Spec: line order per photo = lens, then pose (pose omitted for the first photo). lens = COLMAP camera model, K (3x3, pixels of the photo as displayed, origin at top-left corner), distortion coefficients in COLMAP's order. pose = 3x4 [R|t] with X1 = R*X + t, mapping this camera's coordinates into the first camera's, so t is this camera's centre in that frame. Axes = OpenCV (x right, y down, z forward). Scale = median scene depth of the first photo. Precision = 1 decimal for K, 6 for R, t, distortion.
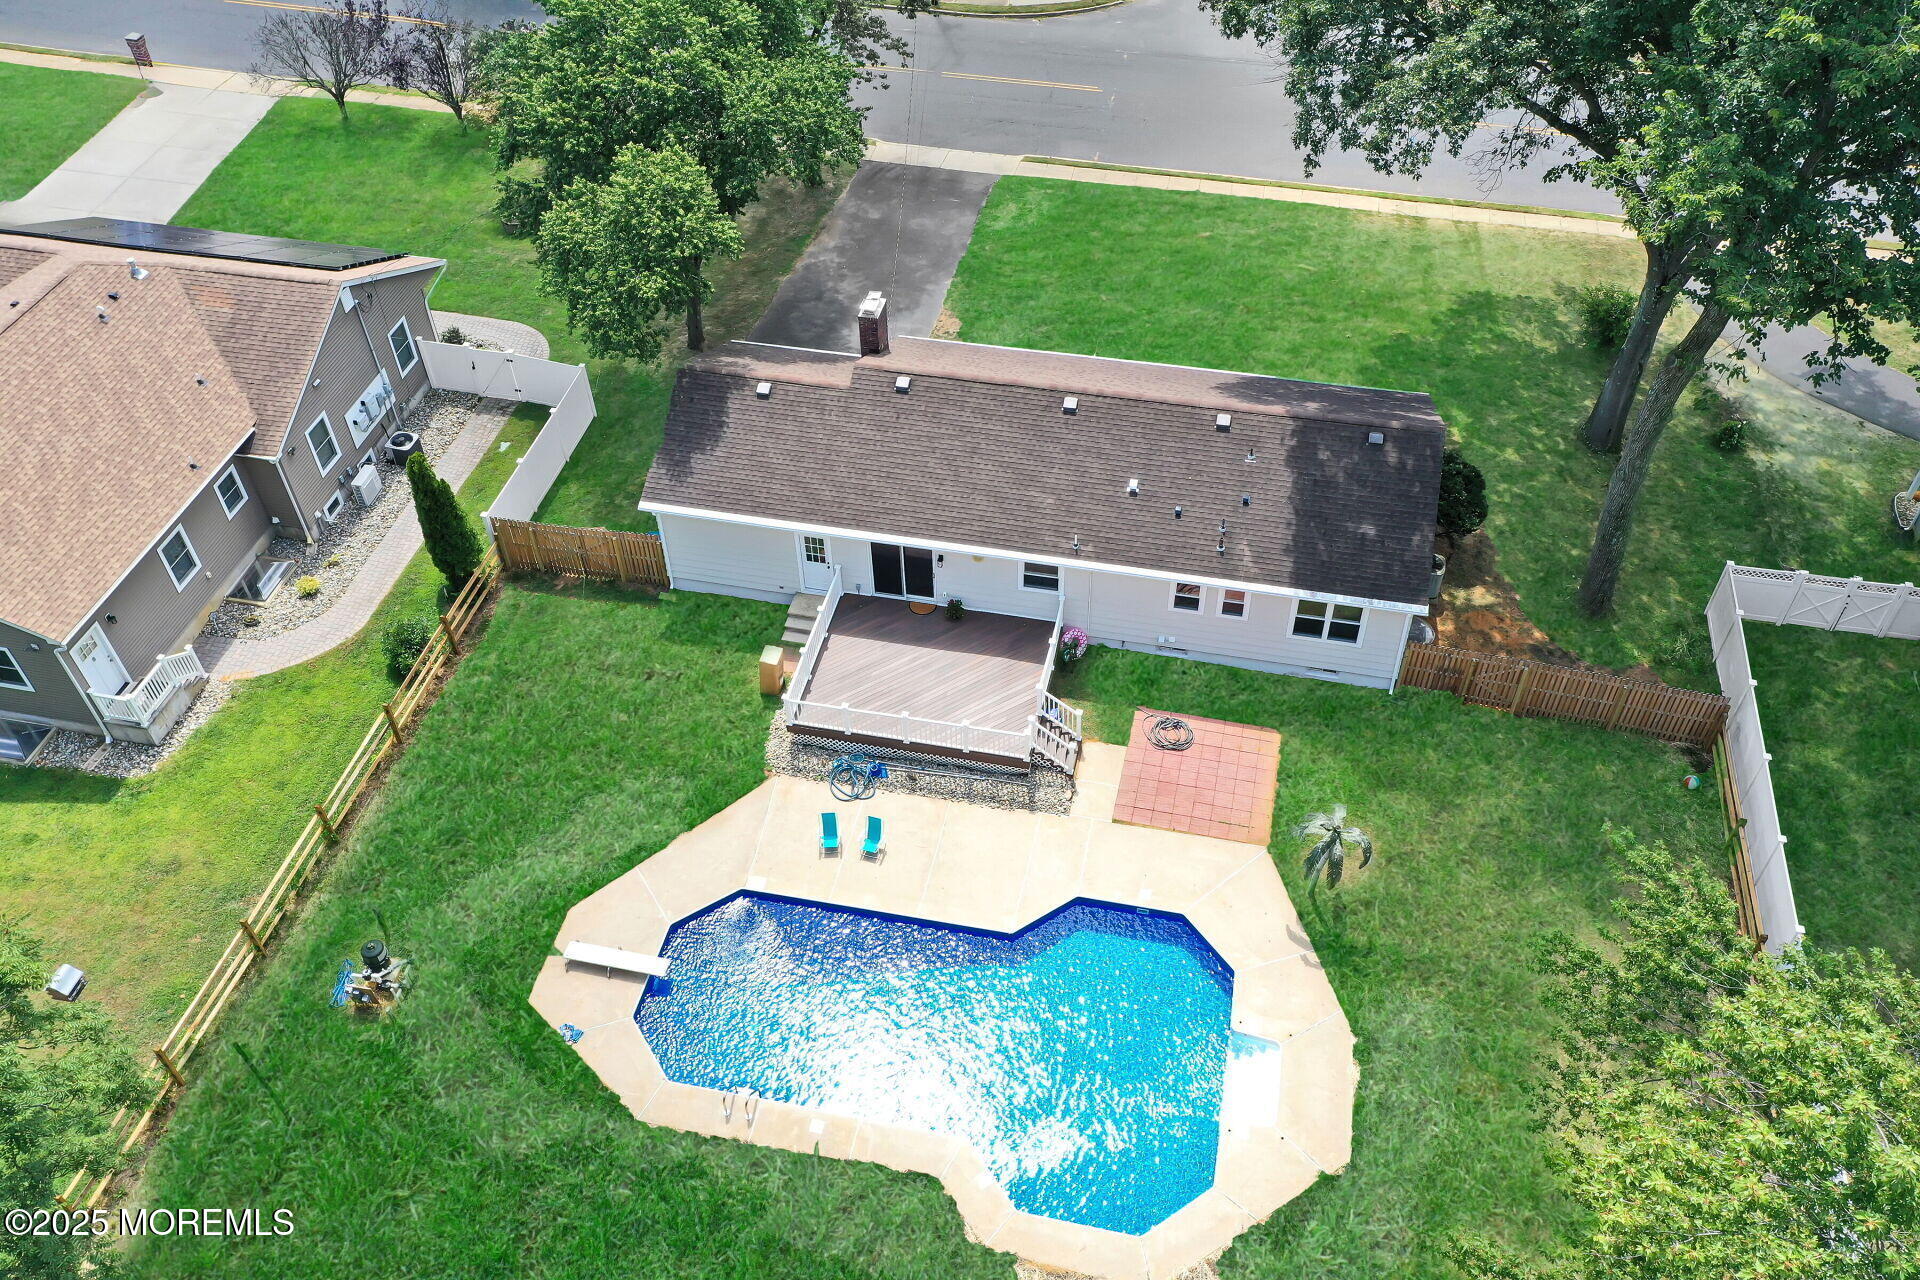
lens RADIAL K [[1523.6, 0, 993.0], [0, 1523.6, 646.6], [0, 0, 1]] dist [0.021203, 0.001545]
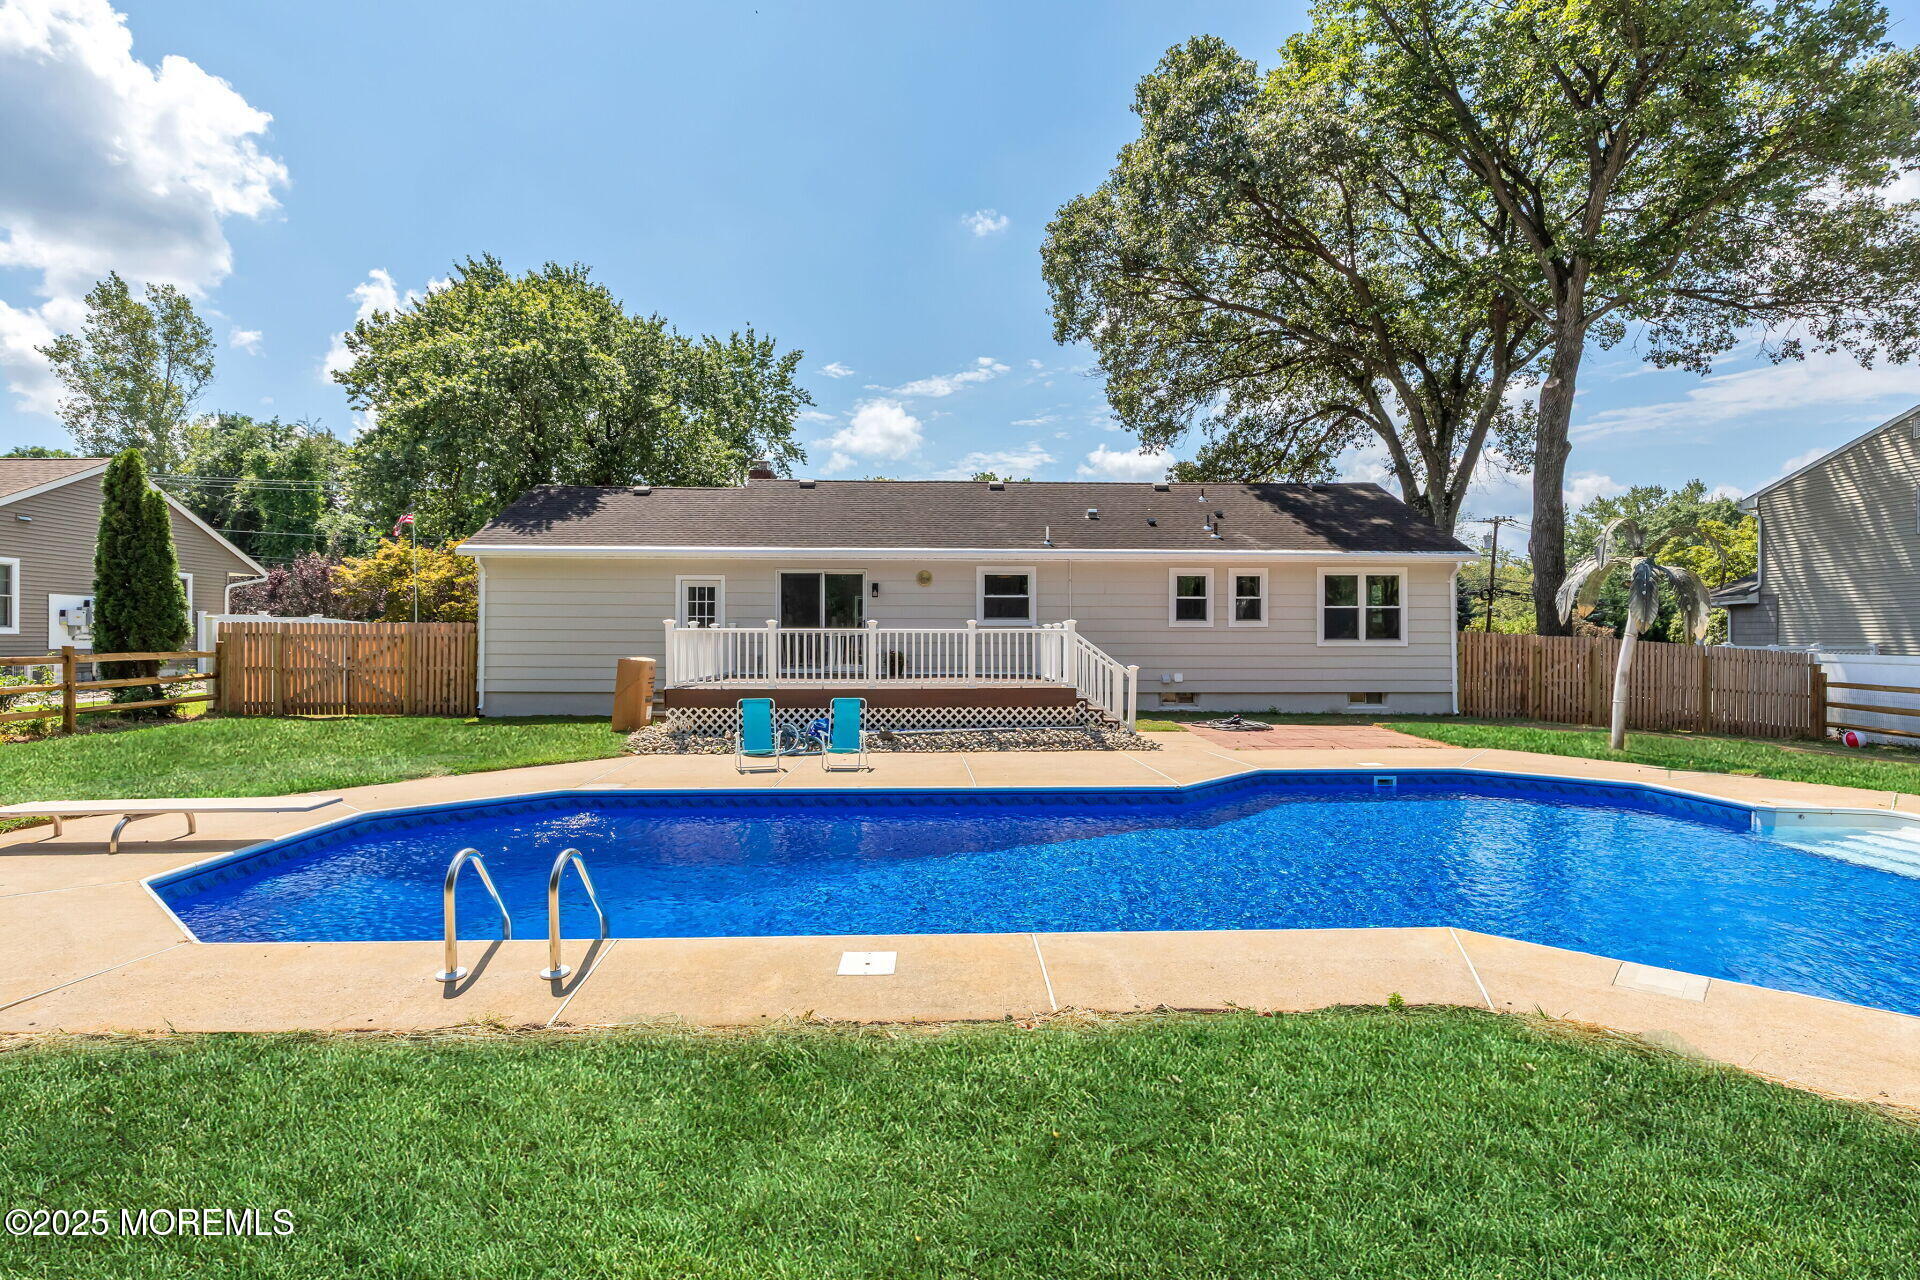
lens RADIAL K [[968.1, 0, 960.0], [0, 968.1, 640.0], [0, 0, 1]] dist [0.002715, -0.000654]
pose [[0.968808, -0.000271, 0.247811, -0.115476], [0.177327, 0.699294, -0.692491, 0.310773], [-0.173105, 0.714834, 0.677530, 0.687807]]
